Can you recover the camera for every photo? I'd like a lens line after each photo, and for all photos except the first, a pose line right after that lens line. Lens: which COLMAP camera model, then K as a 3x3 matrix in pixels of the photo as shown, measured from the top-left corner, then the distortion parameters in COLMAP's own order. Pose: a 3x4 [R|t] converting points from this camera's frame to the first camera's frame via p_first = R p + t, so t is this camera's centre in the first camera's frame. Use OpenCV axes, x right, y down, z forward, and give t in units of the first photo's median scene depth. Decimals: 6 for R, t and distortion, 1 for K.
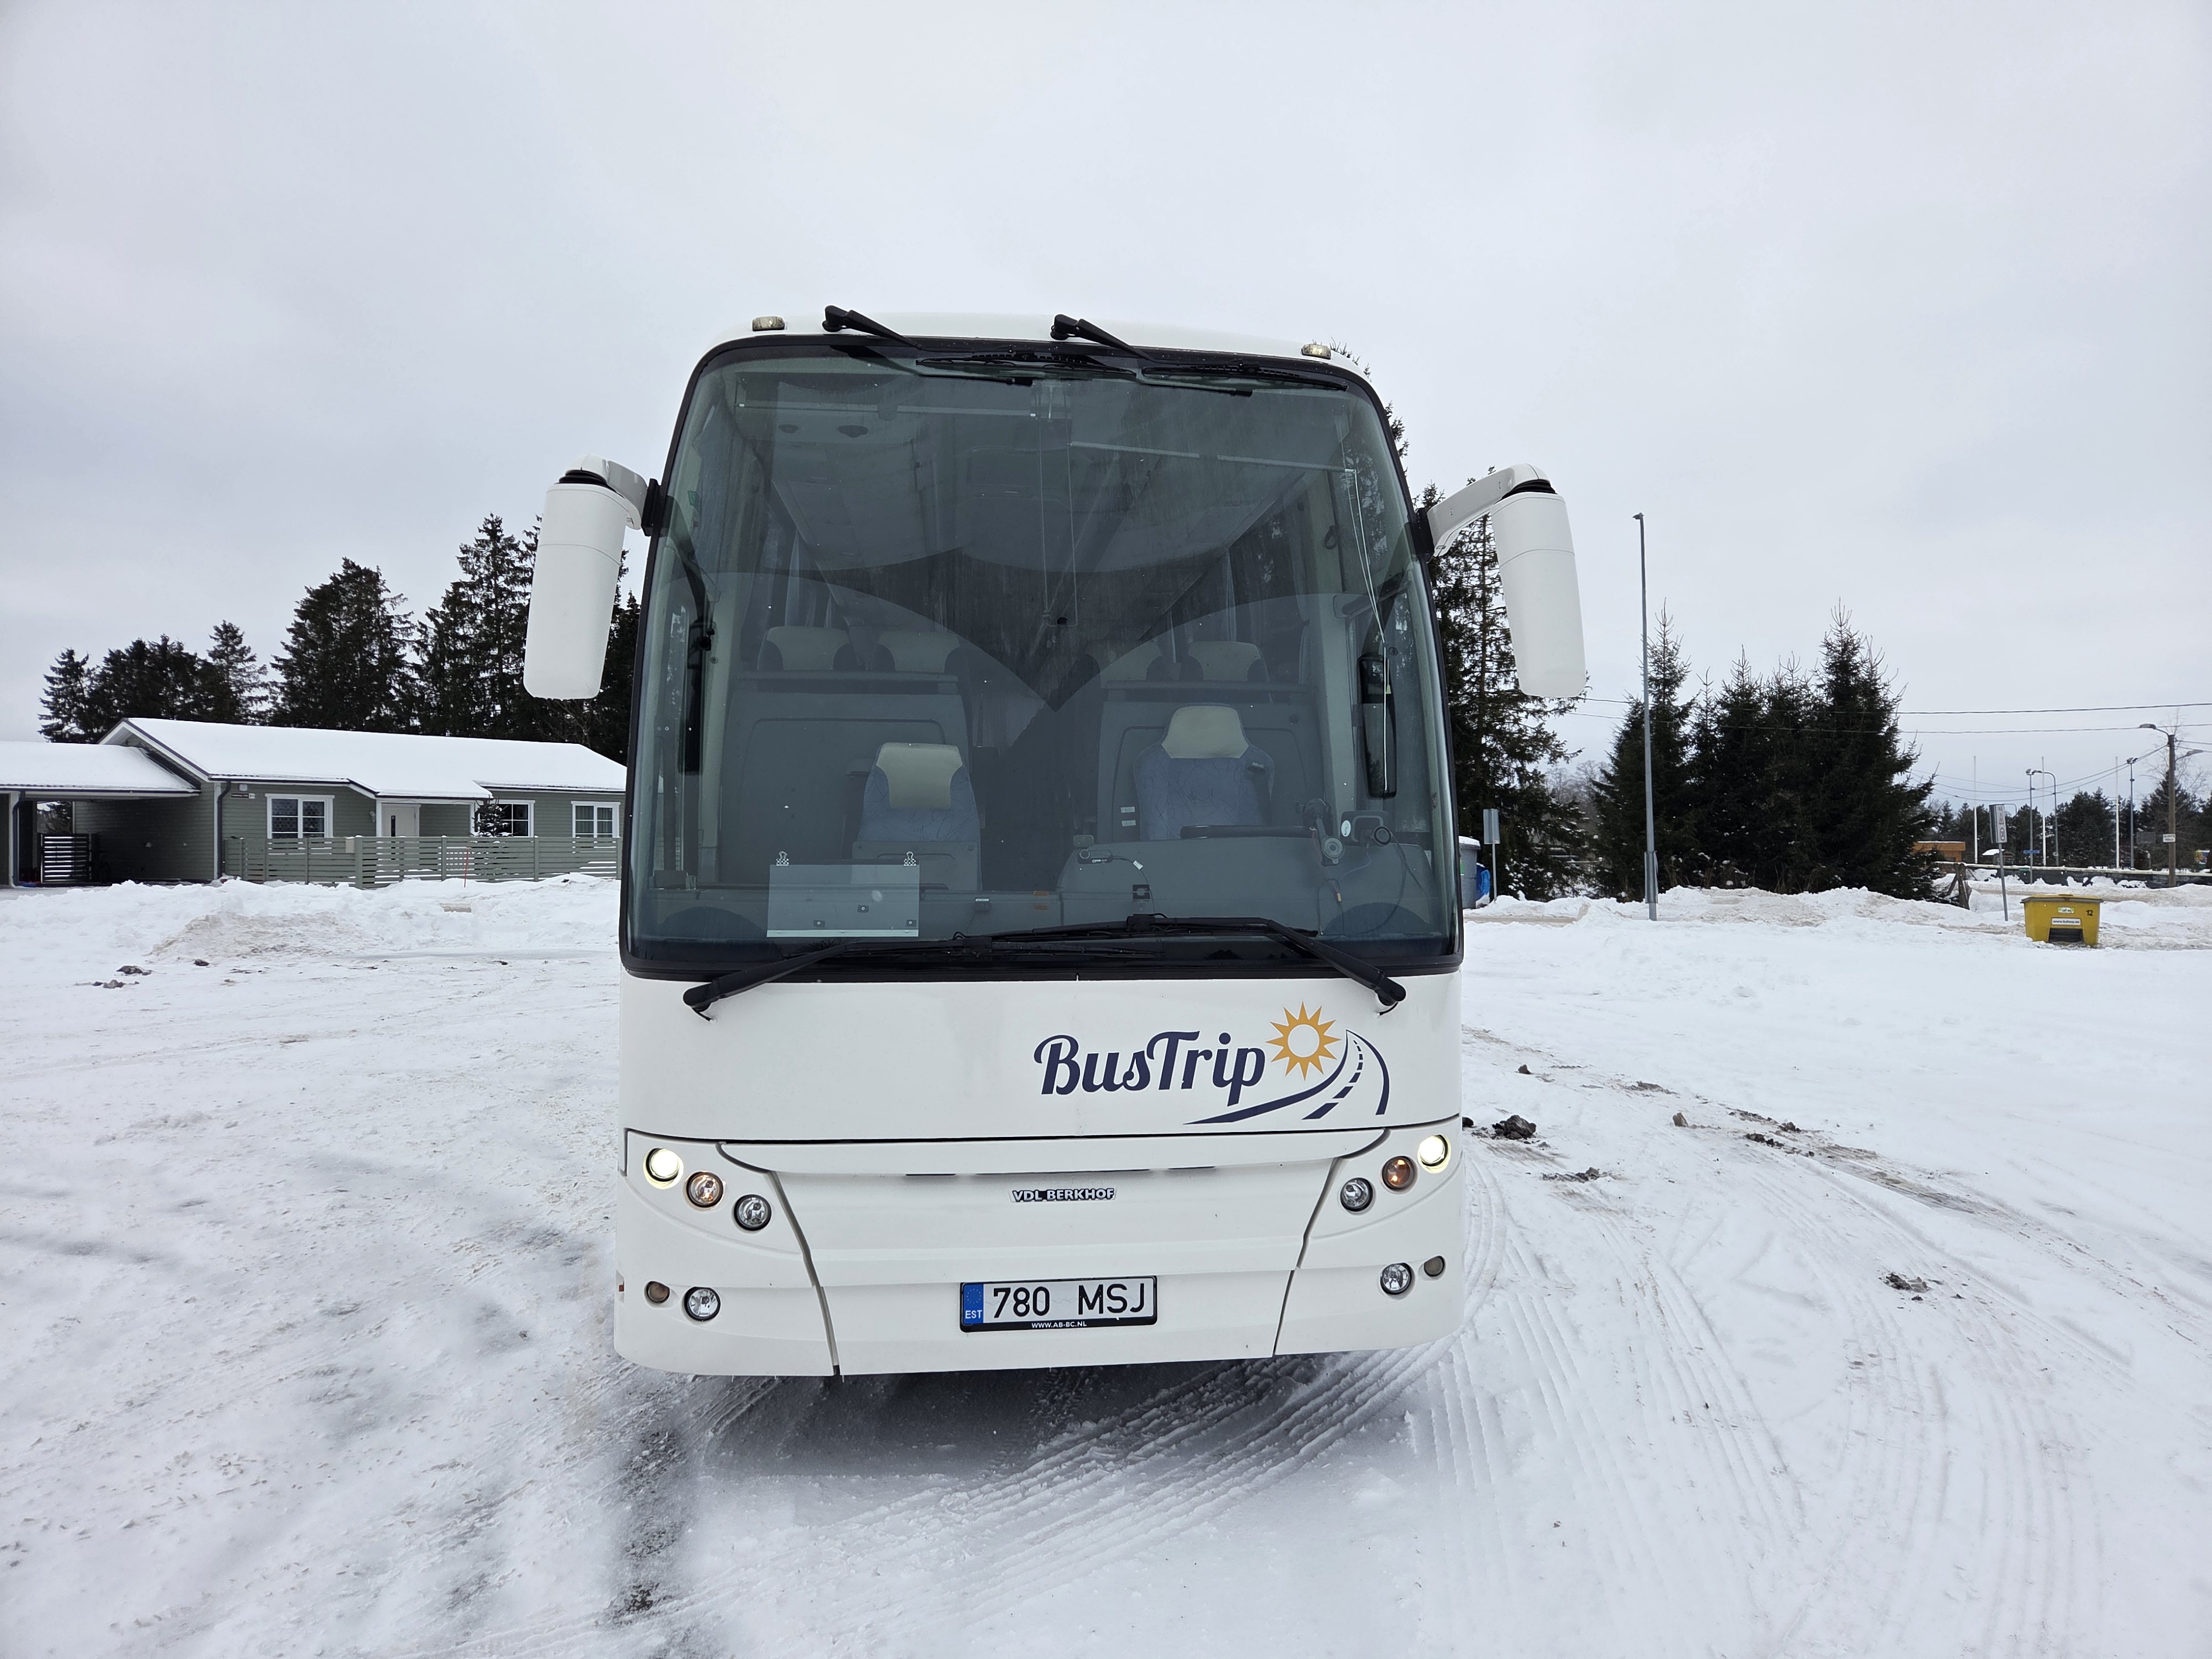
lens RADIAL K [[1494.2, 0, 1112.2], [0, 1494.2, 836.5], [0, 0, 1]] dist [0.041472, -0.005586]
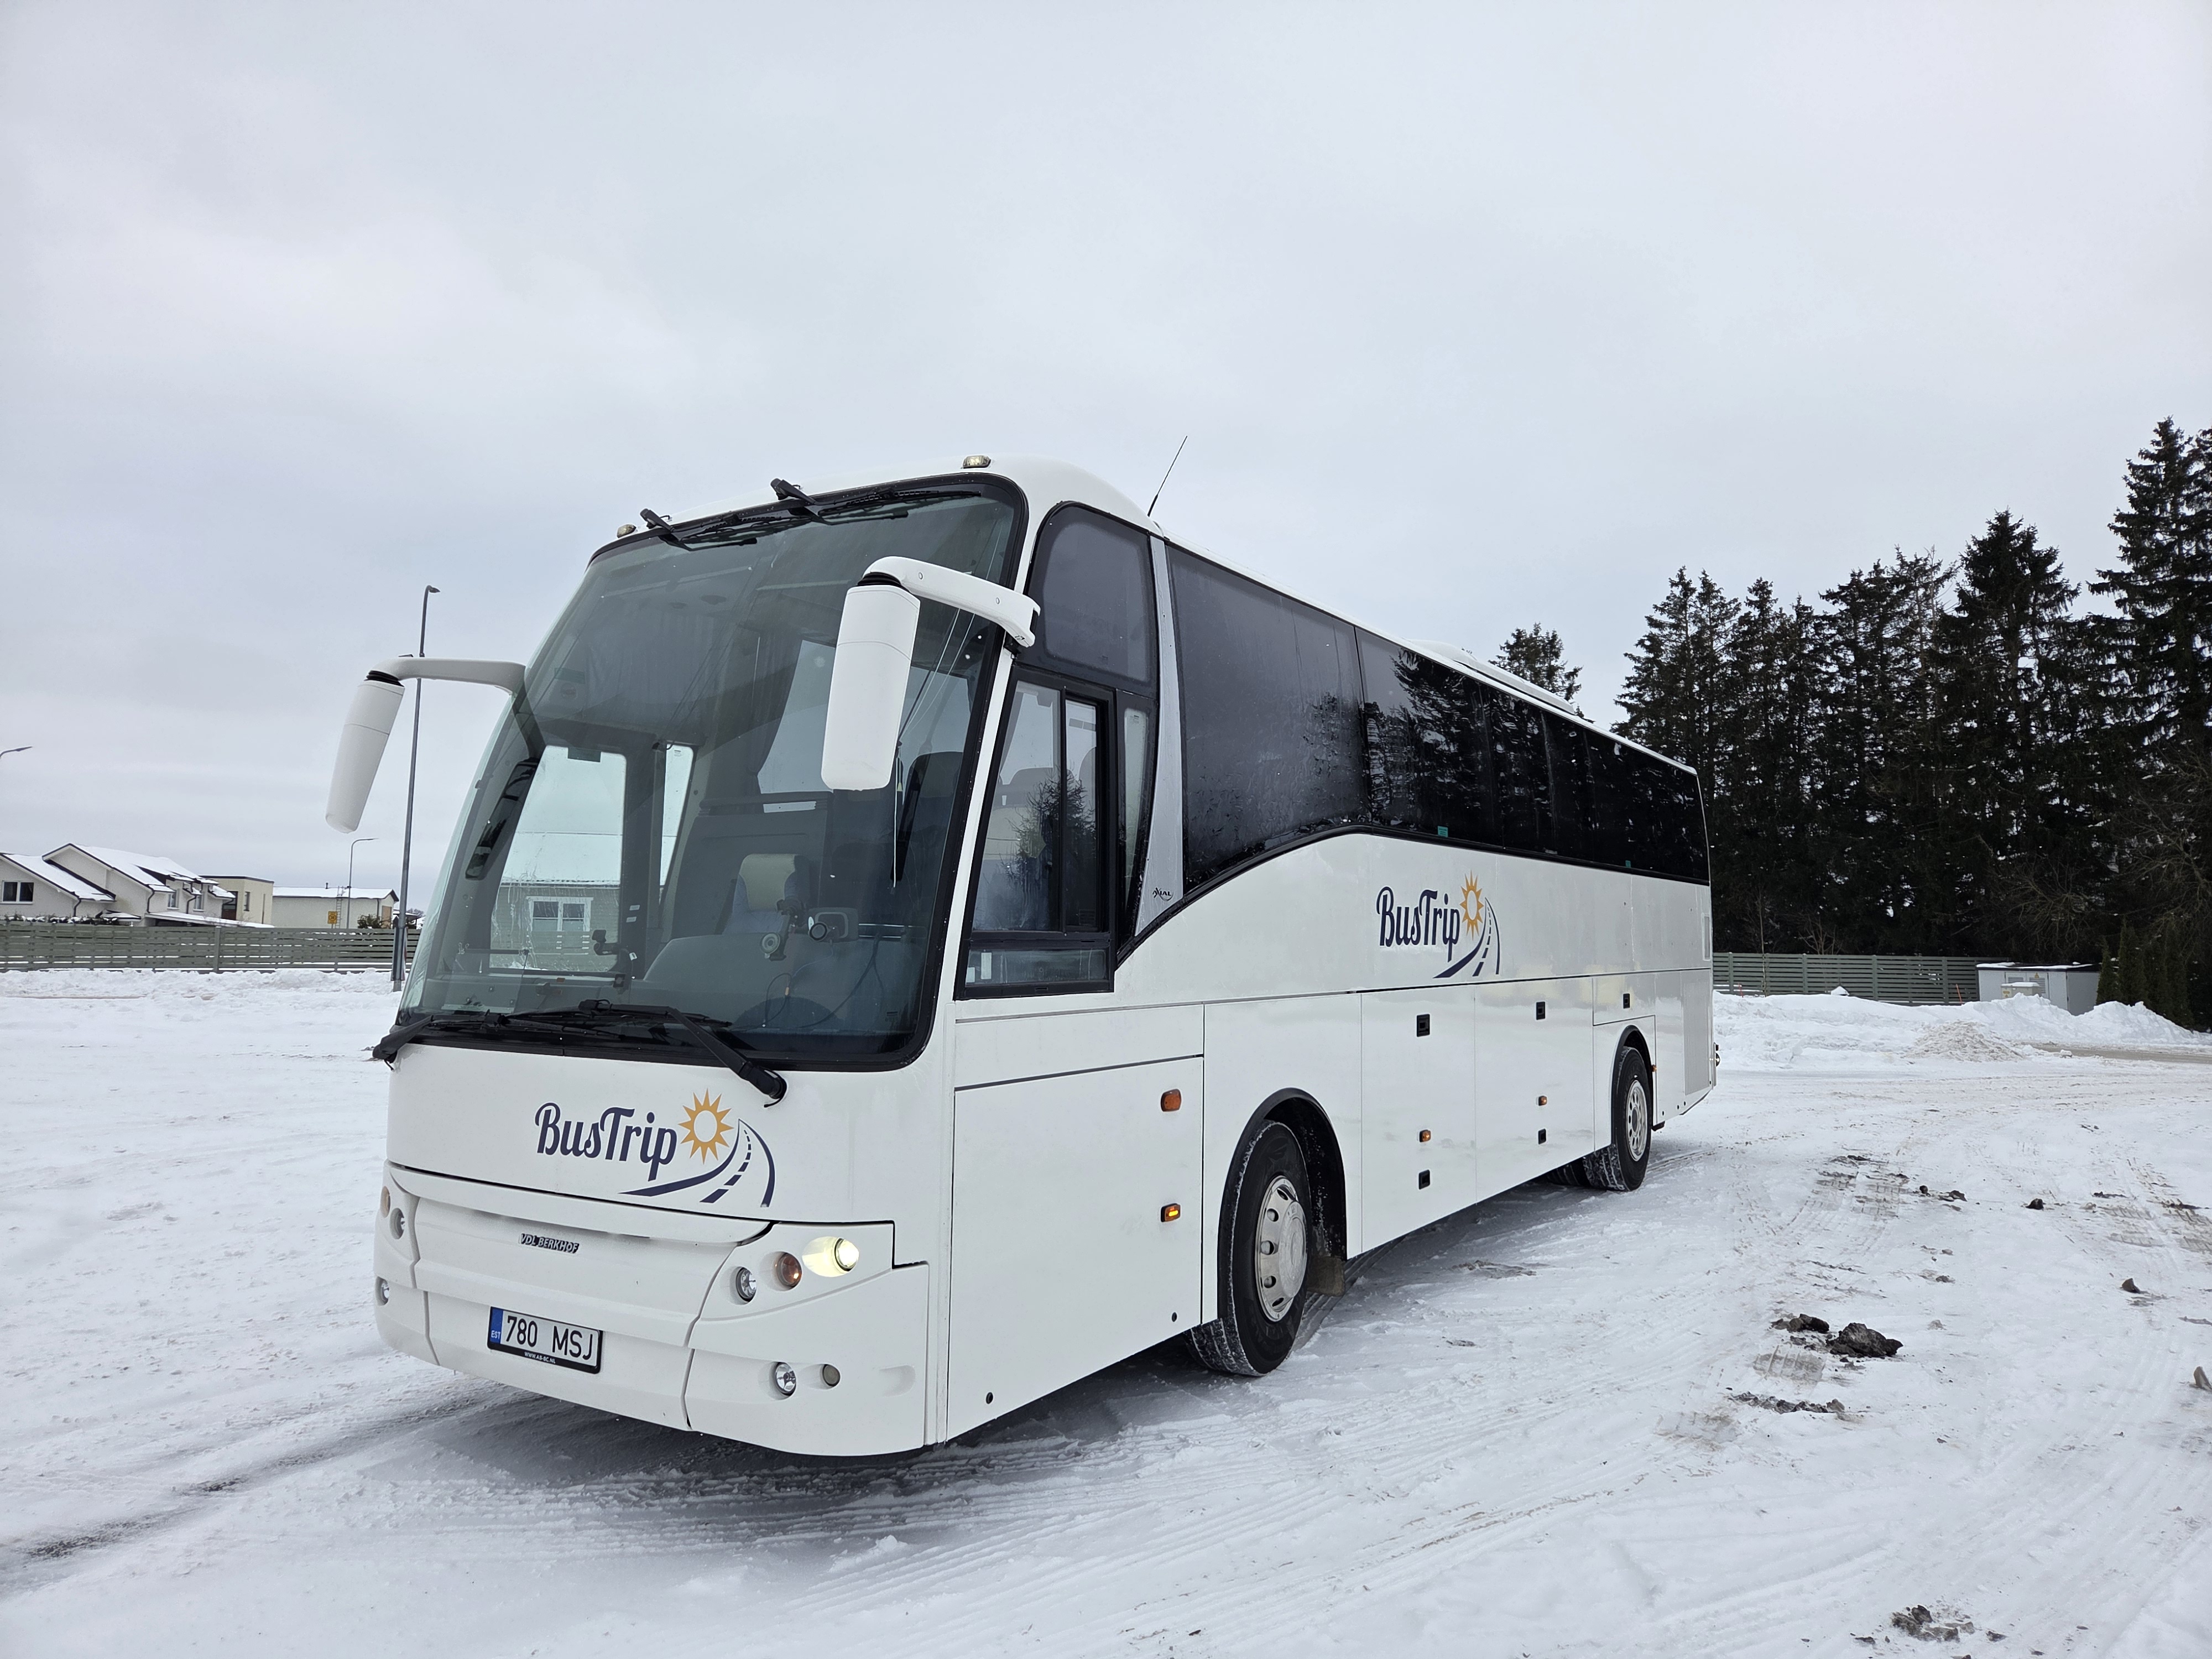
lens RADIAL K [[1507.2, 0, 1110.6], [0, 1507.2, 820.3], [0, 0, 1]] dist [-0.016396, -0.002201]
pose [[0.781471, -0.049610, -0.621966, 1.023908], [-0.012311, 0.995414, -0.094866, 0.019946], [0.623820, 0.081792, 0.777276, 0.342963]]
